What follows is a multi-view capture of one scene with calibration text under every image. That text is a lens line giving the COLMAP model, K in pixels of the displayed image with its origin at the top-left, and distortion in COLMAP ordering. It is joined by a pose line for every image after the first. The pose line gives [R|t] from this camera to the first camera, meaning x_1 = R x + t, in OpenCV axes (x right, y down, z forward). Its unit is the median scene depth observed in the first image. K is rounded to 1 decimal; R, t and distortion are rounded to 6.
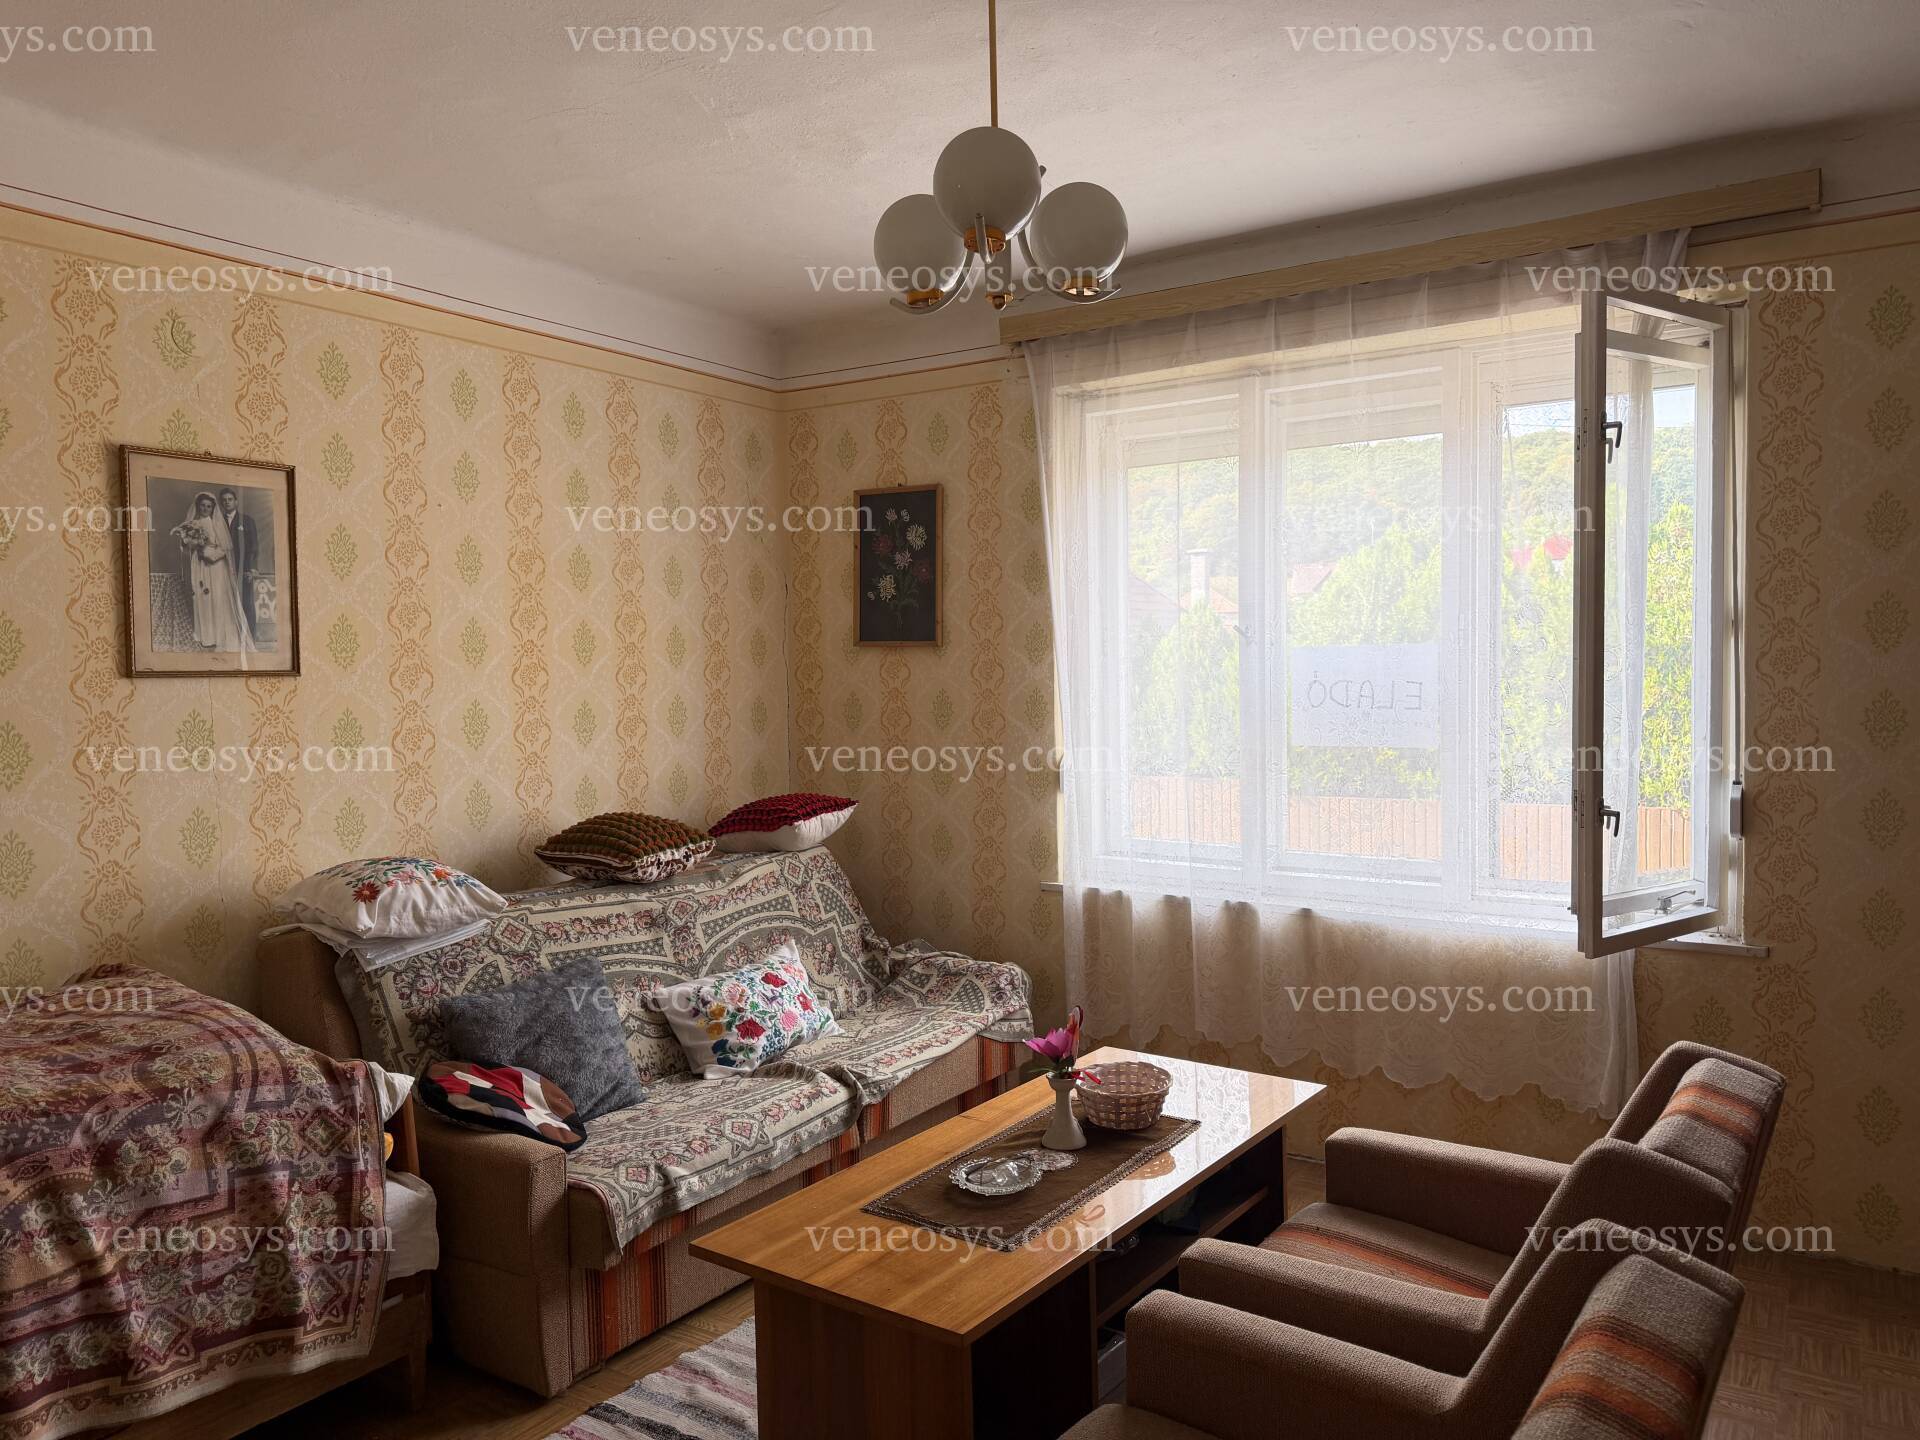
lens RADIAL K [[1401.1, 0, 963.0], [0, 1401.1, 730.0], [0, 0, 1]] dist [0.154778, -0.151794]
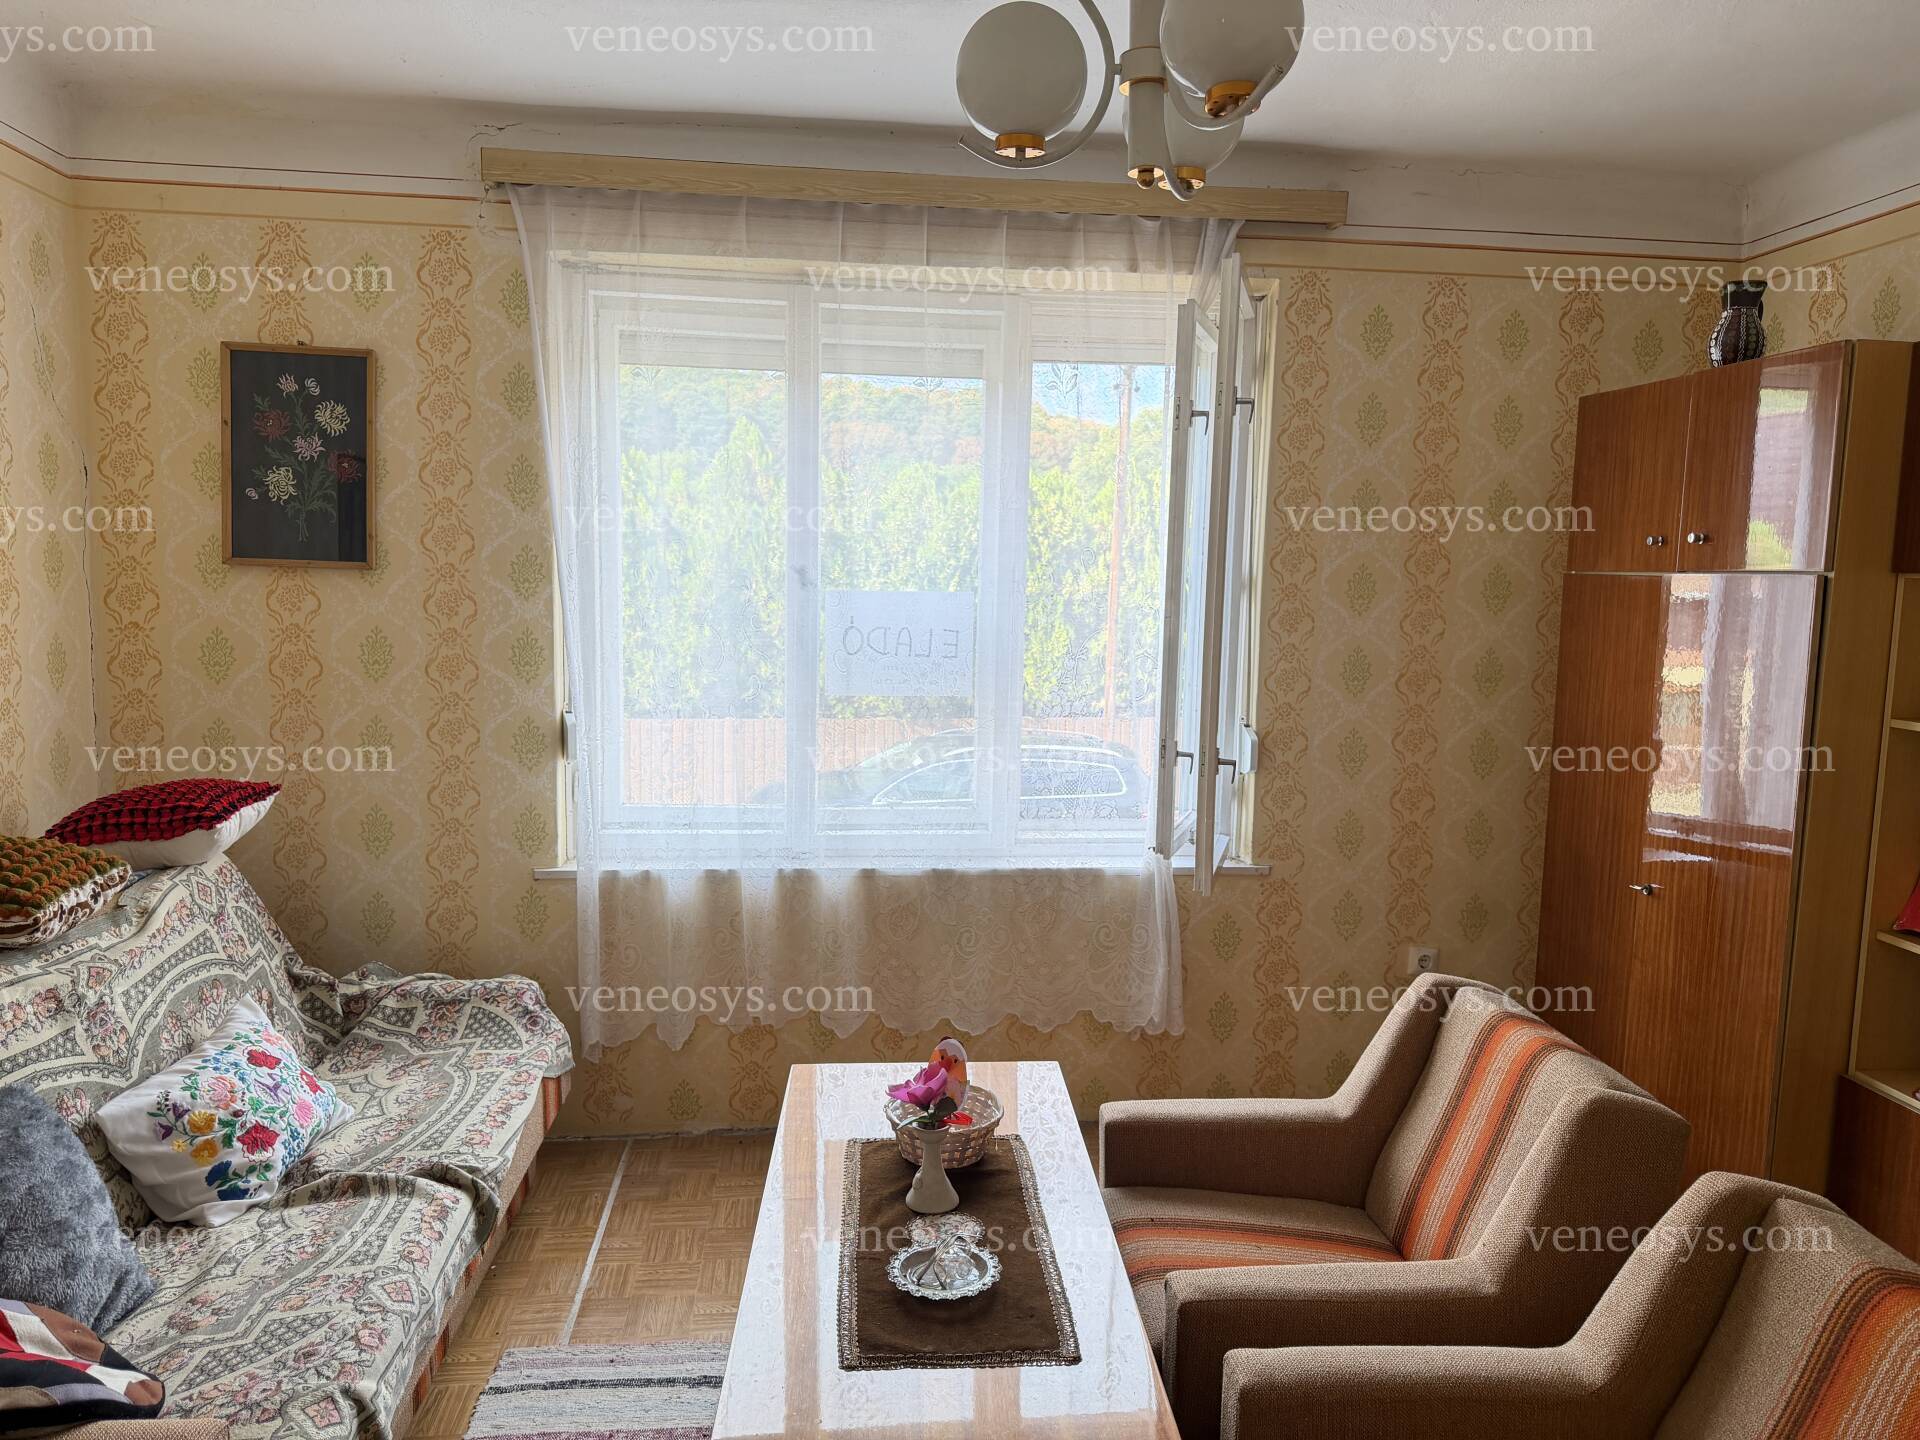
lens RADIAL K [[1404.2, 0, 960.0], [0, 1404.2, 720.0], [0, 0, 1]] dist [0.027879, -0.030862]
pose [[0.763221, -0.037443, 0.645052, -0.296209], [-0.002147, 0.998167, 0.060481, -0.028907], [-0.646134, -0.047545, 0.761741, 0.249424]]
